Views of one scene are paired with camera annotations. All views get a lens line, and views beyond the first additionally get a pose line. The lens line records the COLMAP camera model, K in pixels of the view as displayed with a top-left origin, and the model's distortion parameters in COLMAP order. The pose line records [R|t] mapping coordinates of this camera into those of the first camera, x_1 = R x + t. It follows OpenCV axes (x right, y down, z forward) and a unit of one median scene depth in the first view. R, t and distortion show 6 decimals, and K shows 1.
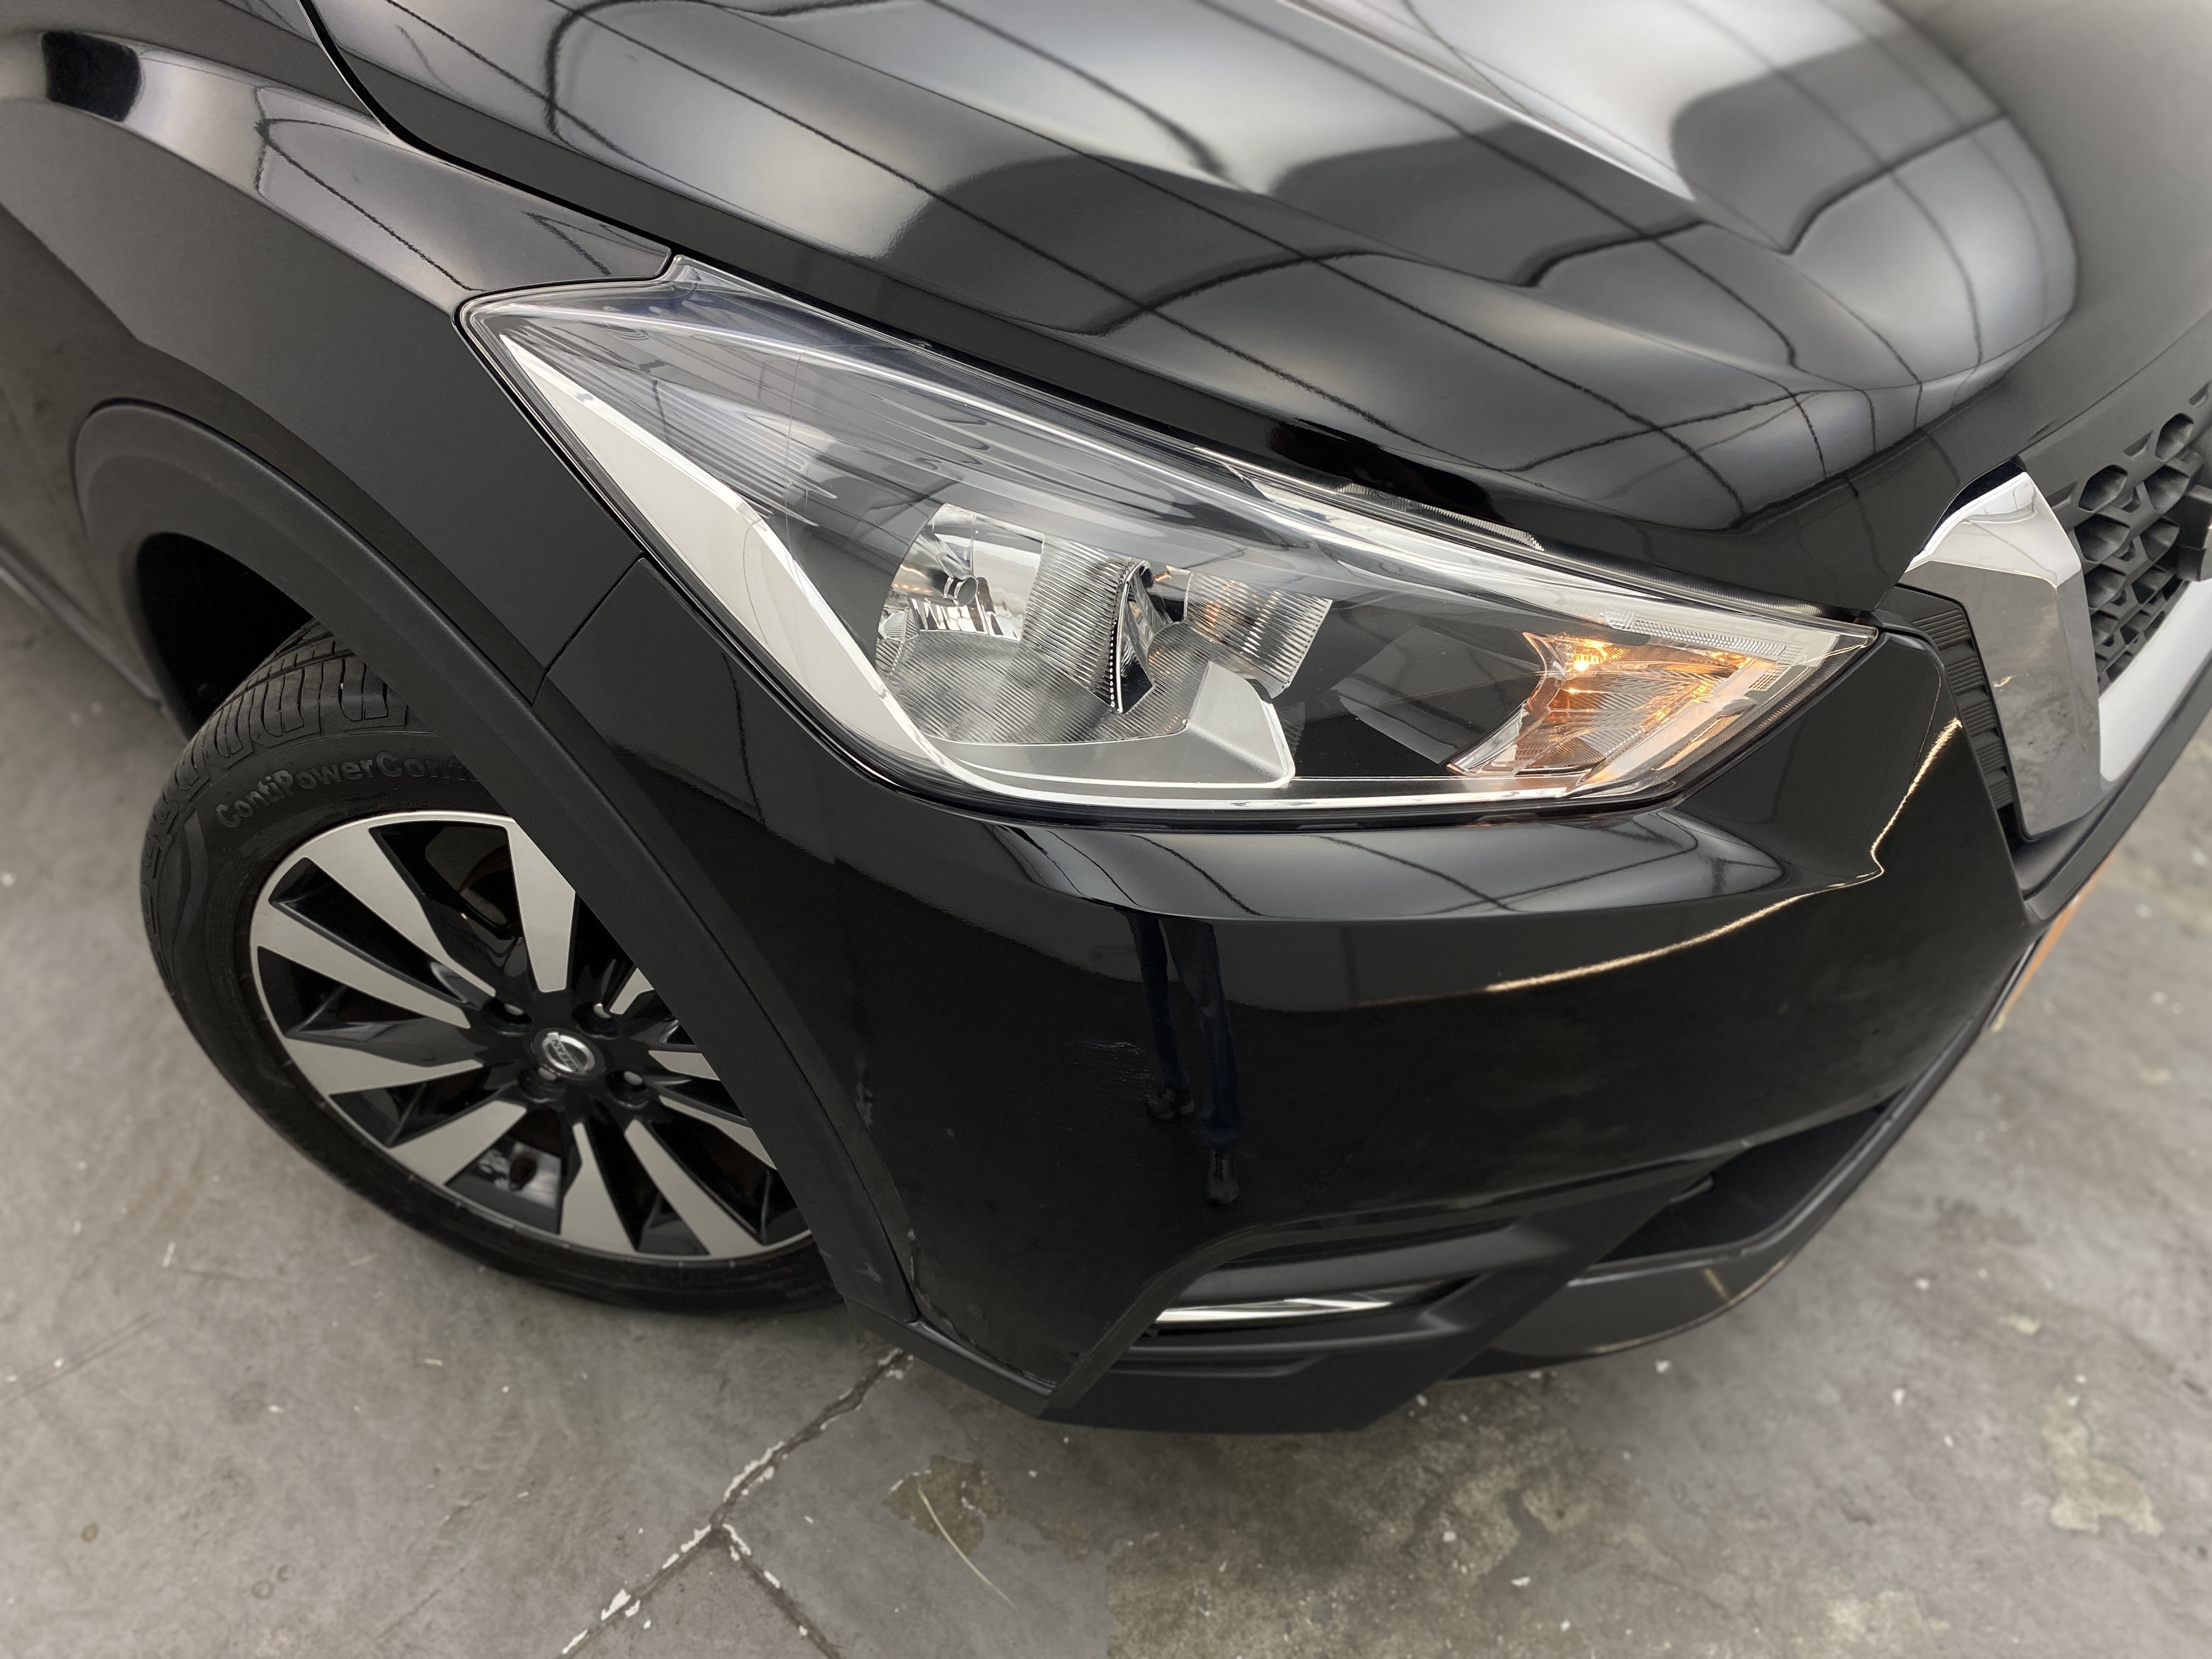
lens RADIAL K [[1706.2, 0, 1113.6], [0, 1706.2, 825.6], [0, 0, 1]] dist [0.035468, -0.055391]
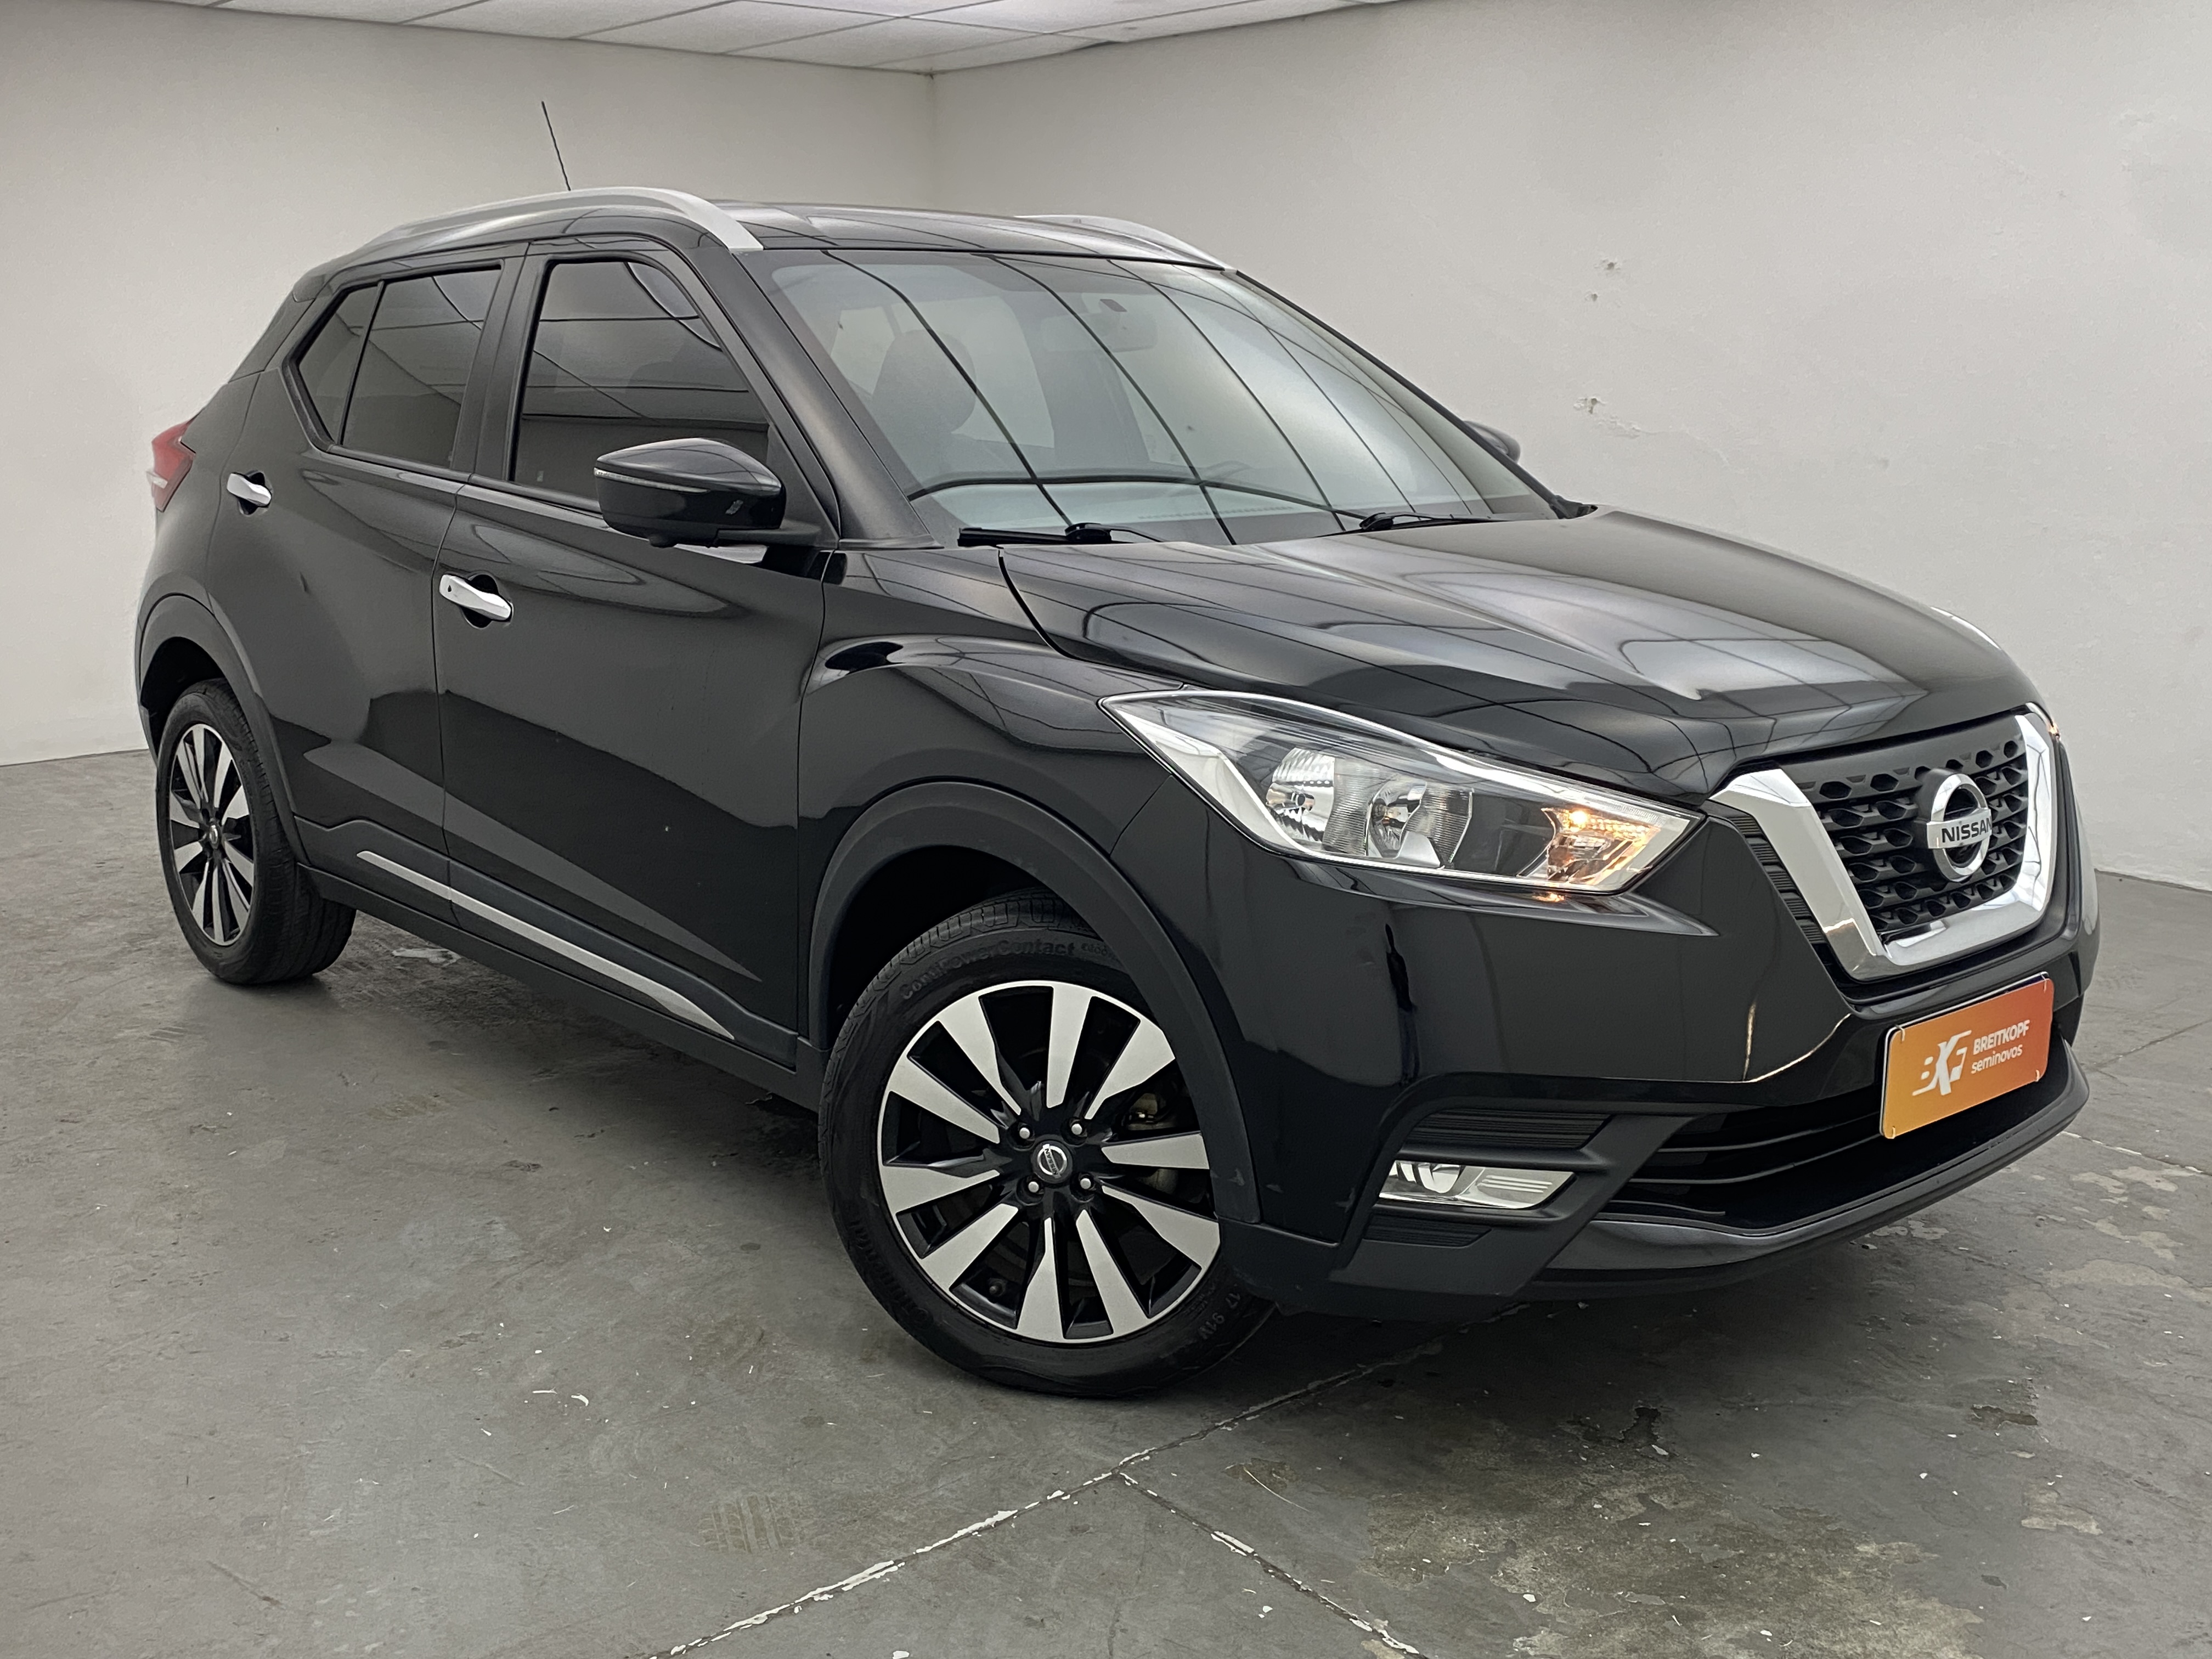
lens RADIAL K [[2206.0, 0, 1105.2], [0, 2206.0, 832.0], [0, 0, 1]] dist [-0.042818, 0.000000]
pose [[0.991761, -0.005142, -0.127999, 0.017459], [-0.060222, 0.863183, -0.501287, 0.904582], [0.113064, 0.504866, 0.855761, -1.000094]]
